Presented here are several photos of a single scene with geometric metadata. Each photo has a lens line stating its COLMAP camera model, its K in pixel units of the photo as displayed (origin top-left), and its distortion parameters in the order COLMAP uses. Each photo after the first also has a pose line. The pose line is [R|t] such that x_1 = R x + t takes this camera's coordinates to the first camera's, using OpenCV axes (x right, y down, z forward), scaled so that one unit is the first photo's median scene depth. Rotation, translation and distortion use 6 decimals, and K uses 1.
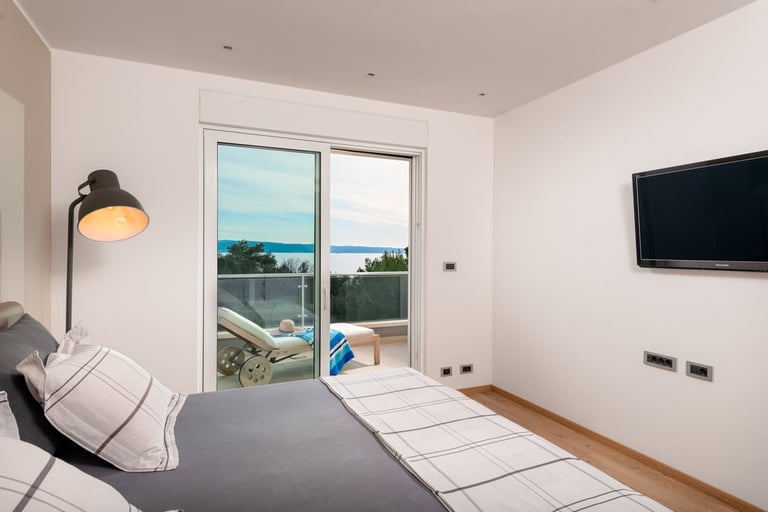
lens RADIAL K [[422.0, 0, 384.0], [0, 422.0, 256.0], [0, 0, 1]] dist [0.025086, -0.000302]
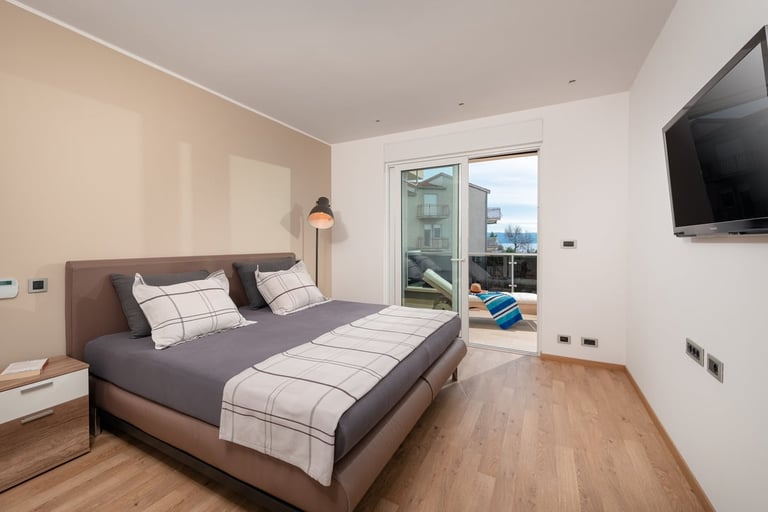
lens RADIAL K [[319.4, 0, 383.2], [0, 319.4, 246.6], [0, 0, 1]] dist [-0.000323, -0.000093]
pose [[0.630198, 0.004100, -0.776424, 0.494130], [-0.005821, 0.999983, 0.000556, 0.034280], [0.776413, 0.004169, 0.630211, 0.108334]]
